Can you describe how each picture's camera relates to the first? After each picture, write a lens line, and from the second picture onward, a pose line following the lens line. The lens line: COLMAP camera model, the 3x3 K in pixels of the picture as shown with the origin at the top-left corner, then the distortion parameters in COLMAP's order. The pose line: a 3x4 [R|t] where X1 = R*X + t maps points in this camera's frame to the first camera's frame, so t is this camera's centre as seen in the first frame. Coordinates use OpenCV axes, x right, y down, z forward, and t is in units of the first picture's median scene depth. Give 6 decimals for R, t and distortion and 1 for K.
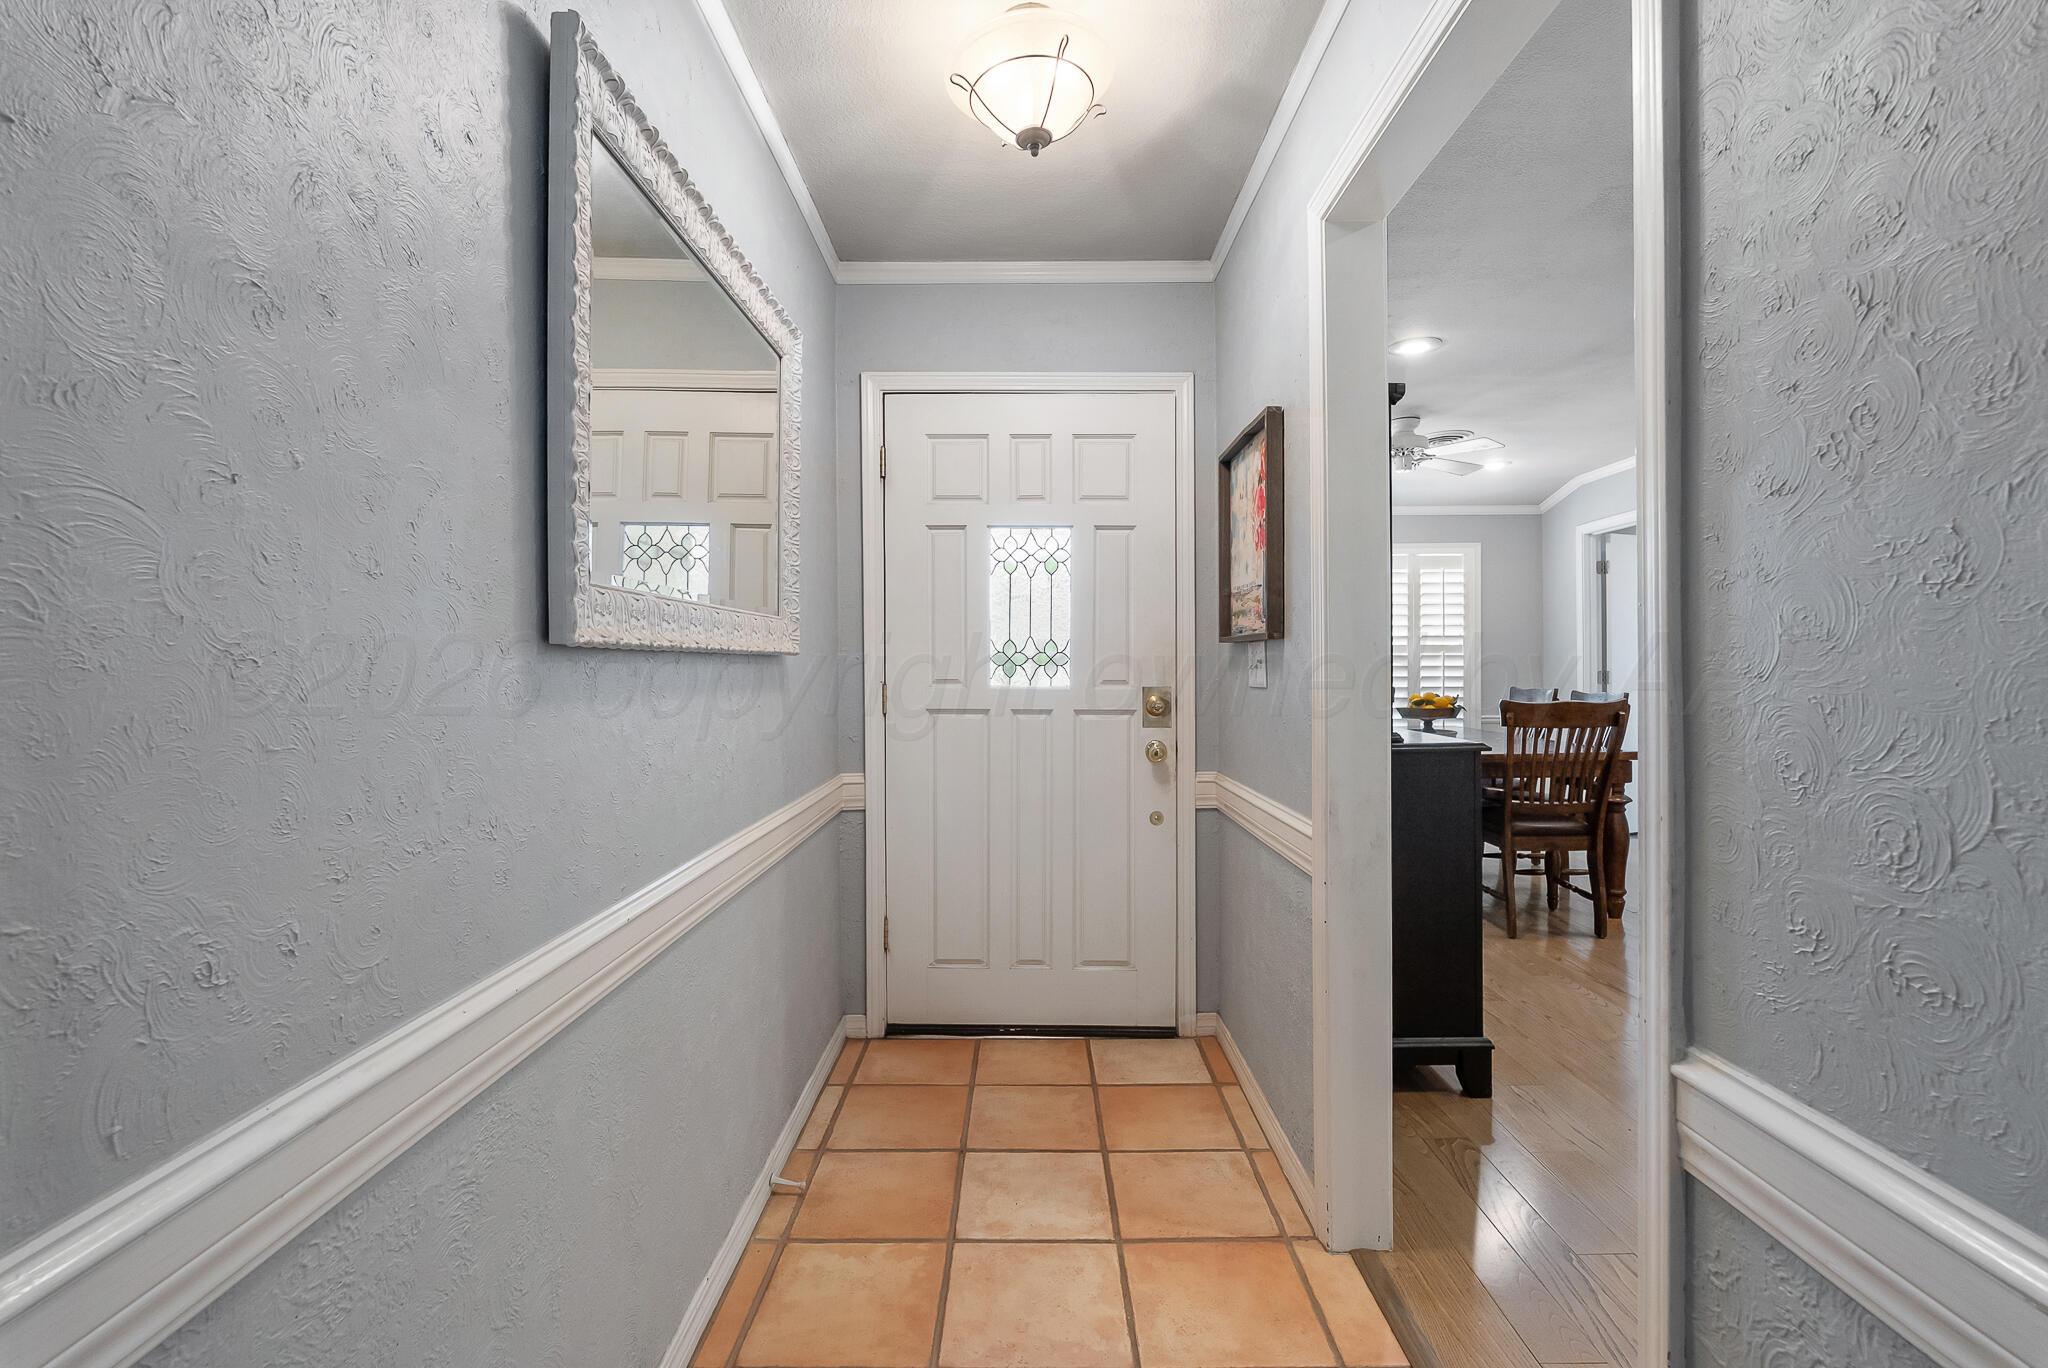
lens RADIAL K [[908.7, 0, 1034.1], [0, 908.7, 669.9], [0, 0, 1]] dist [-0.003397, 0.000368]
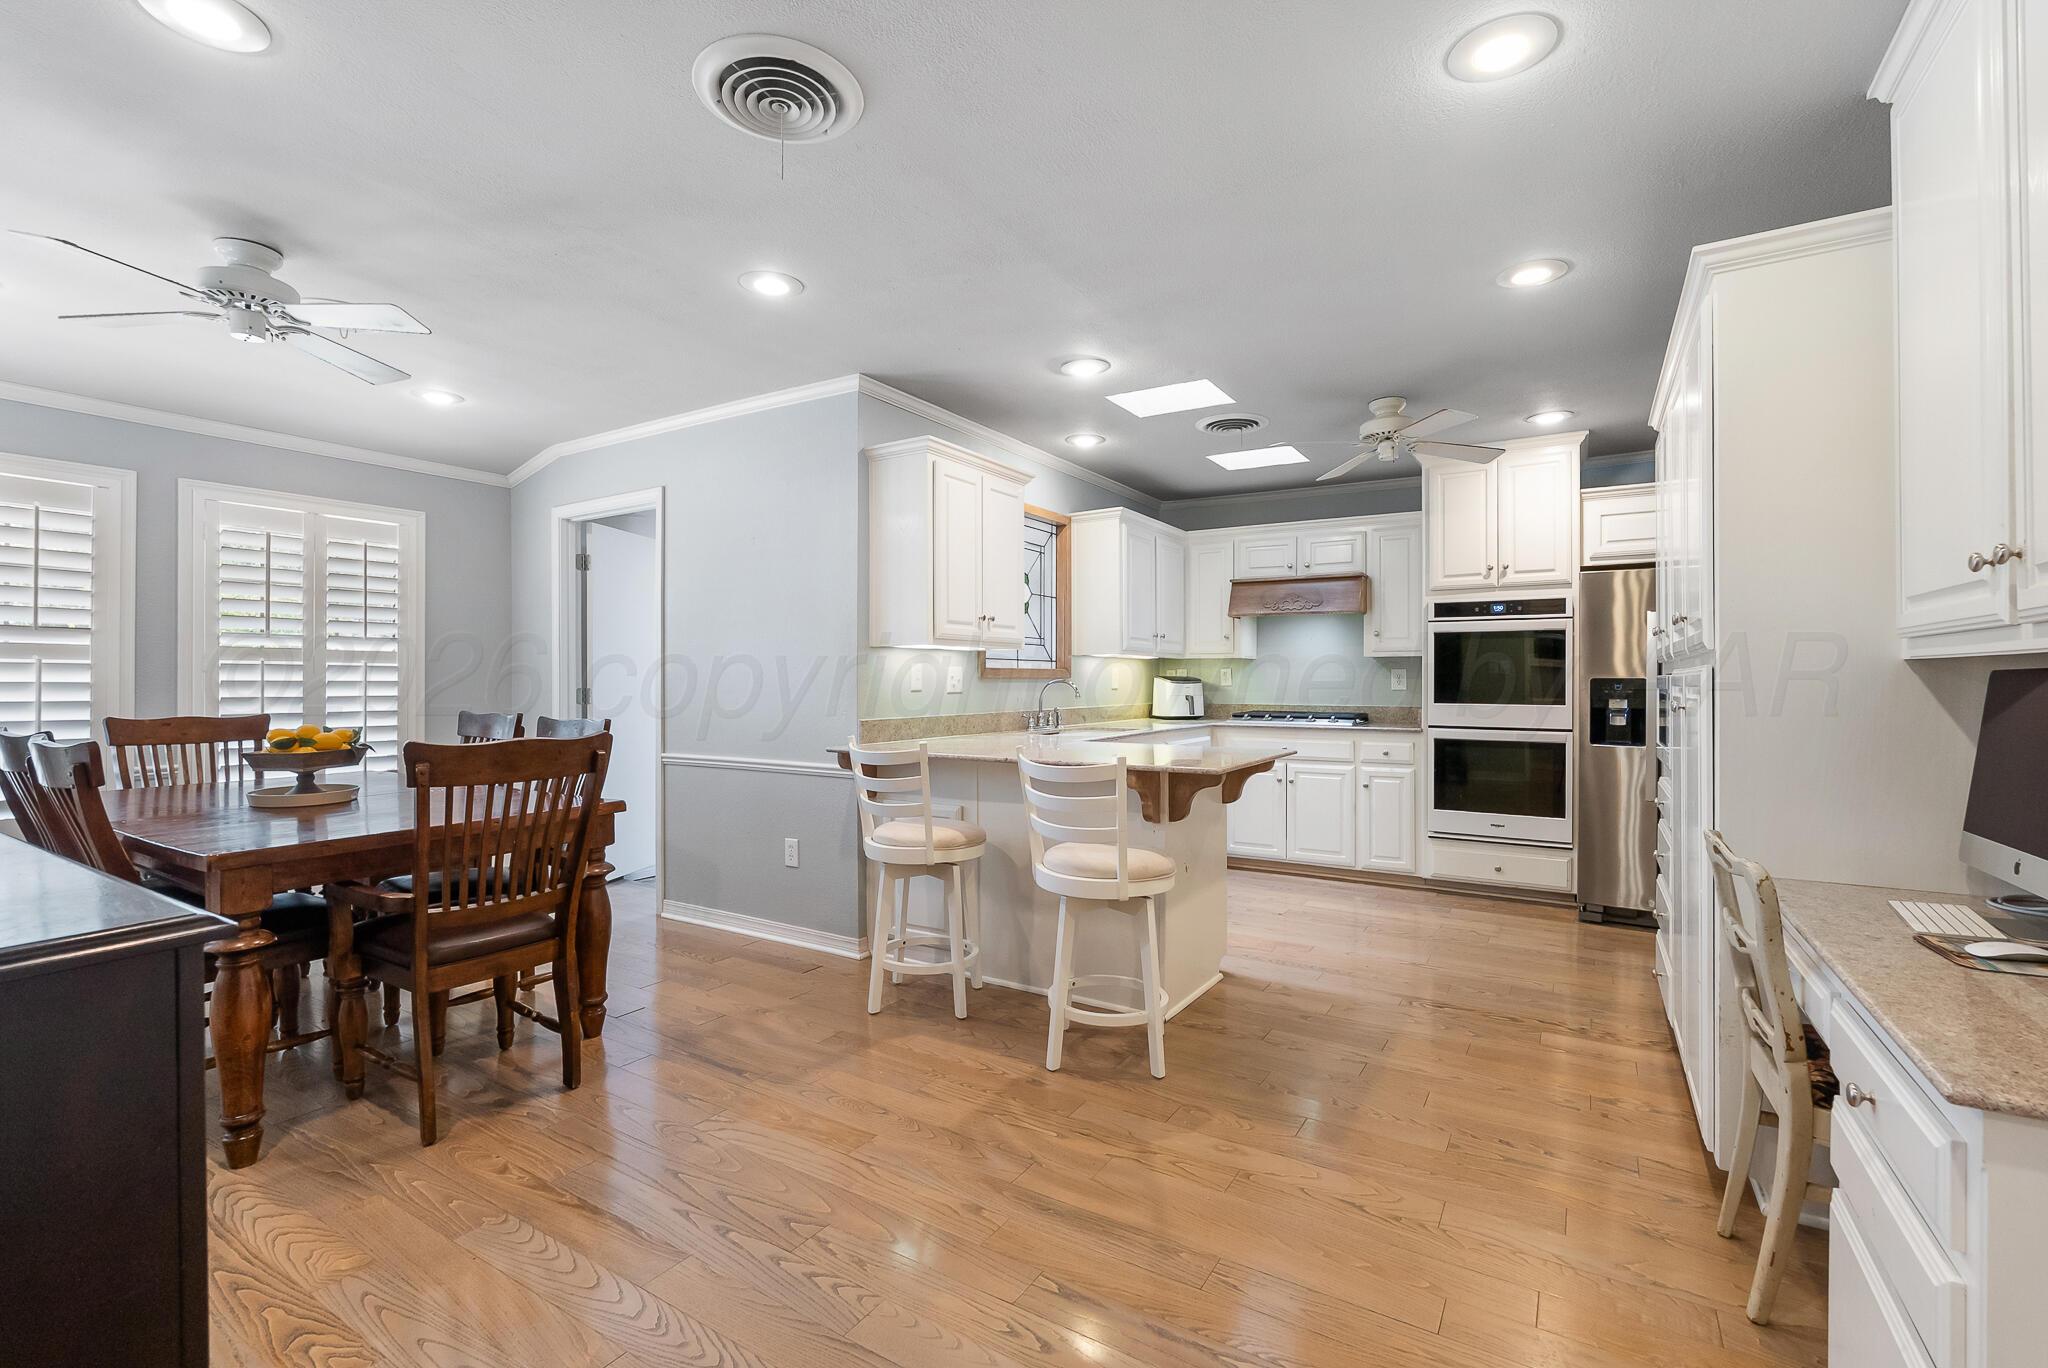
lens RADIAL K [[908.7, 0, 1033.0], [0, 908.7, 683.0], [0, 0, 1]] dist [-0.003397, 0.000368]
pose [[0.528933, 0.003737, 0.848655, 0.219696], [-0.001284, 0.999993, -0.003603, -0.002115], [-0.848663, 0.000816, 0.528934, 0.332756]]
